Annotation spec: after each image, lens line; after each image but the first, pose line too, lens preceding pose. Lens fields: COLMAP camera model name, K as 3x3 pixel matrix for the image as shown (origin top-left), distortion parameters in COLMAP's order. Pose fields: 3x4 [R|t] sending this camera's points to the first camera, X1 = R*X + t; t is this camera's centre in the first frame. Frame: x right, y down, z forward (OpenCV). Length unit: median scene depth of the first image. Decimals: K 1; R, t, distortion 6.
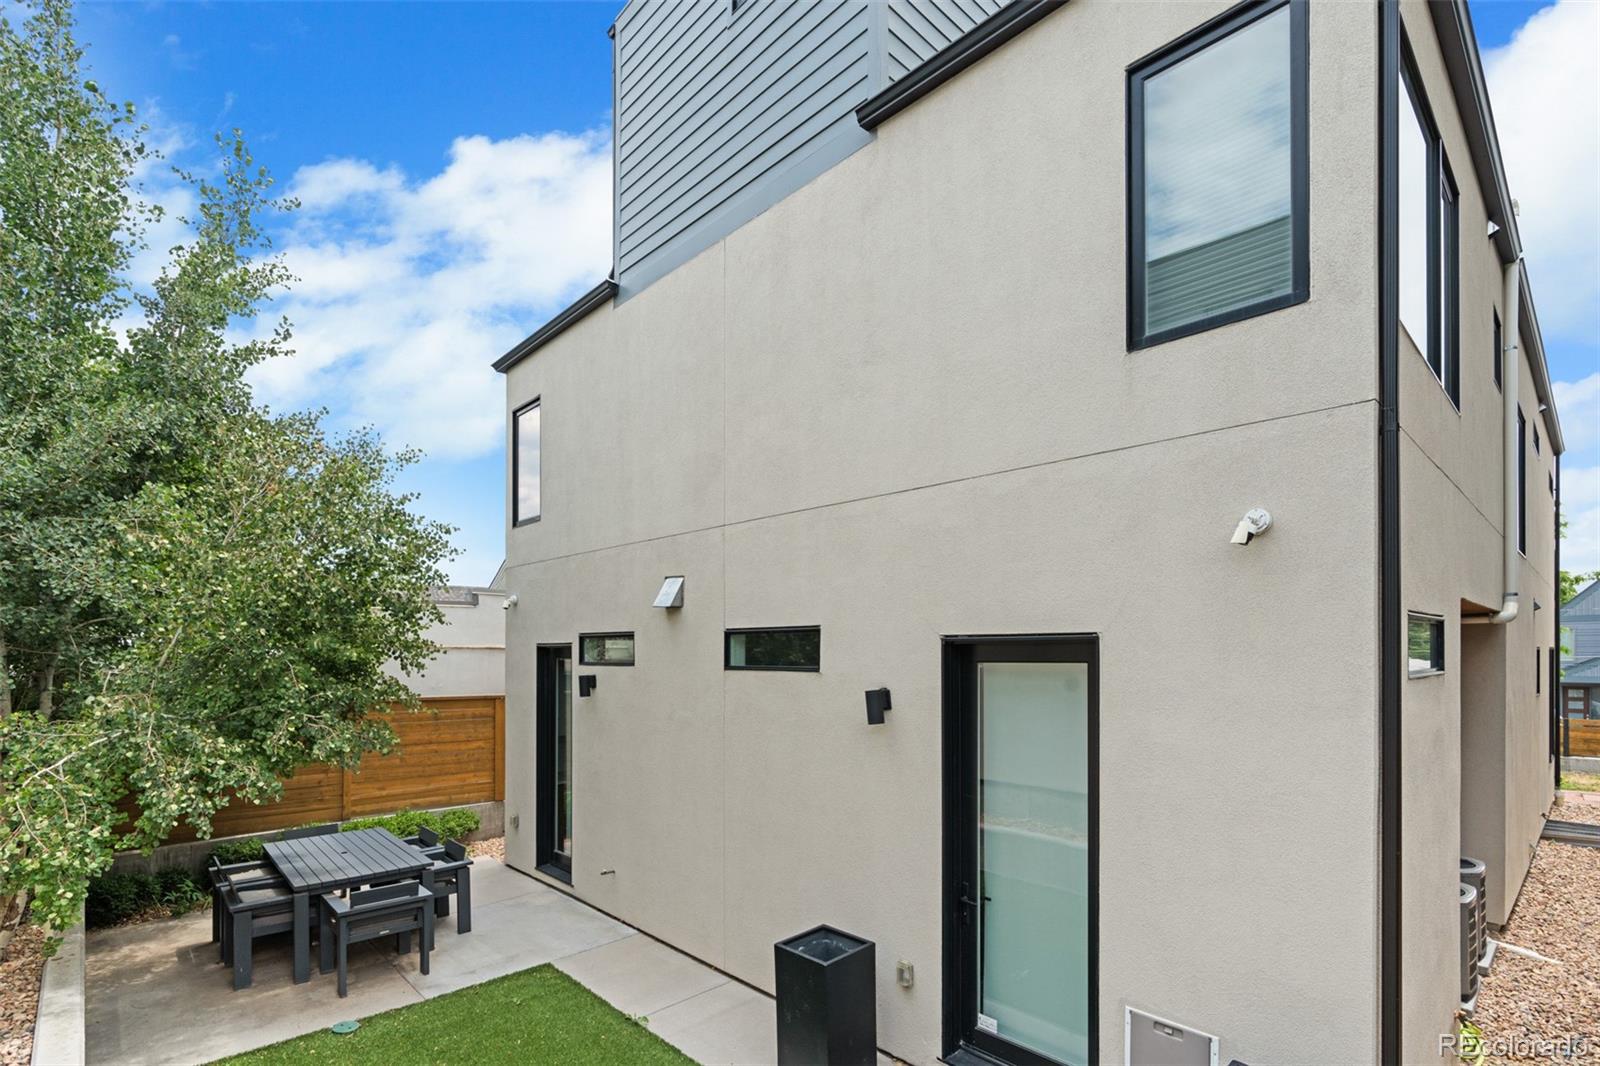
lens RADIAL K [[760.4, 0, 804.3], [0, 760.4, 666.9], [0, 0, 1]] dist [-0.008896, 0.001141]
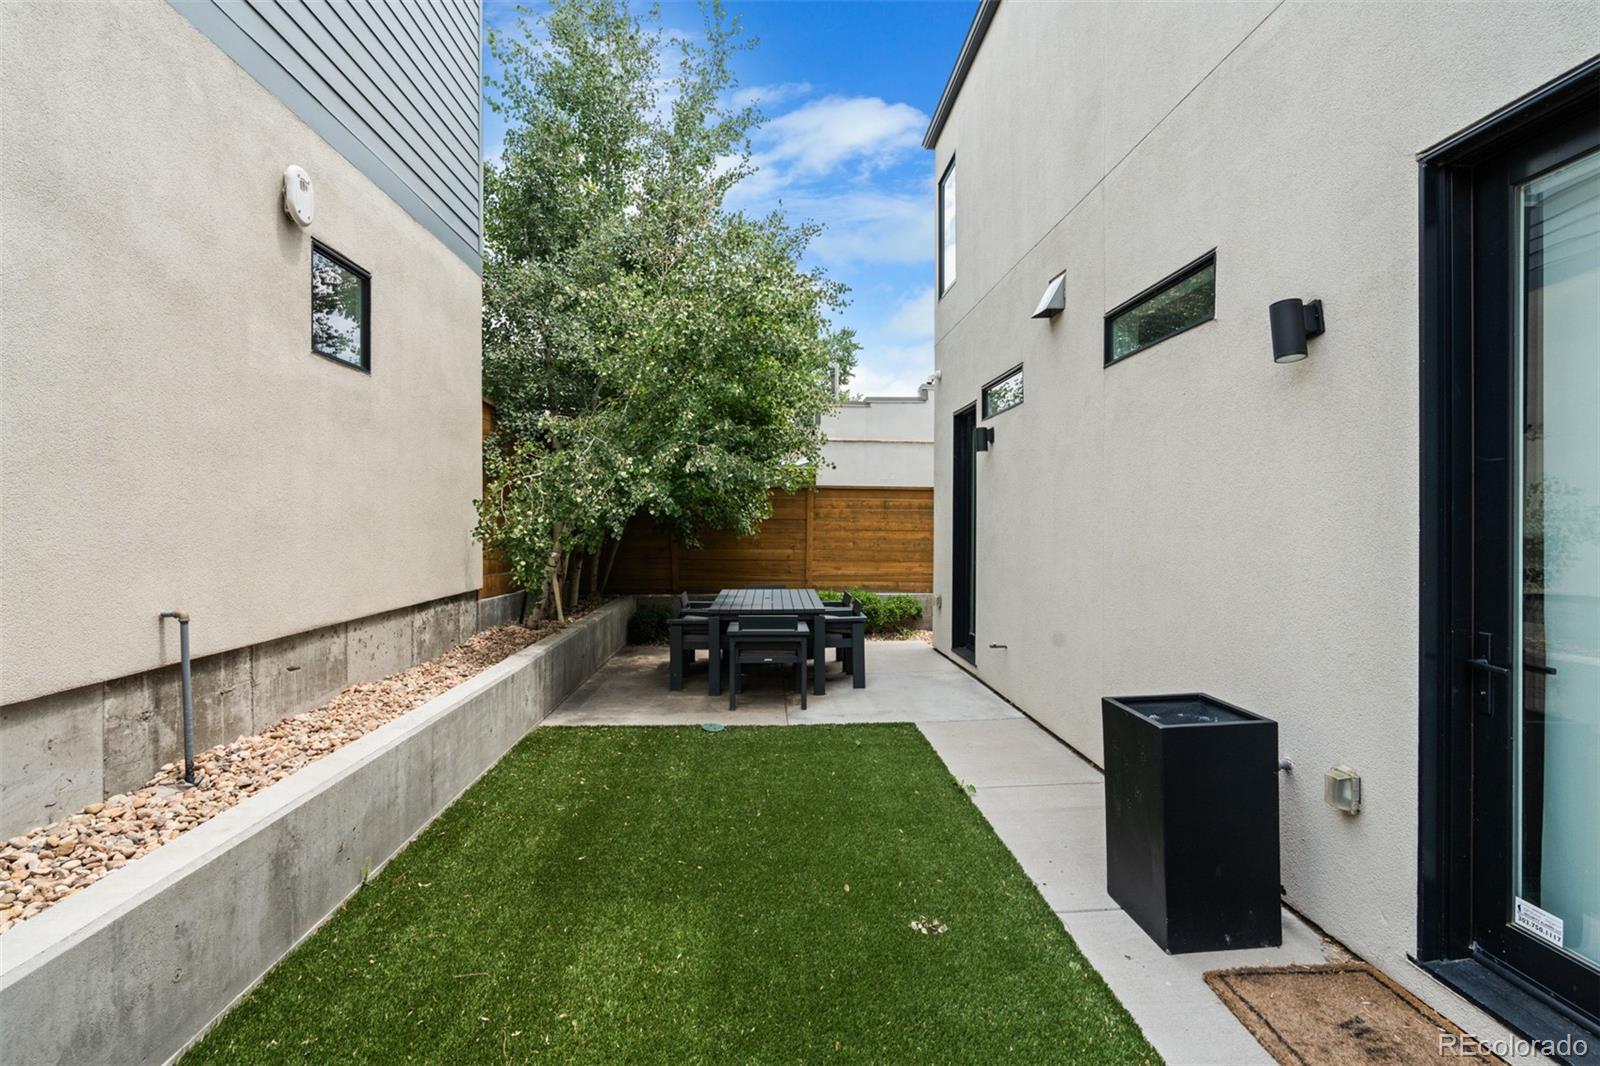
lens RADIAL K [[731.3, 0, 800.0], [0, 731.3, 533.0], [0, 0, 1]] dist [0.002649, 0.000510]
pose [[0.754135, 0.005640, -0.656695, 0.144240], [-0.010590, 0.999938, -0.003573, 0.171473], [0.656634, 0.009649, 0.754148, 0.250298]]
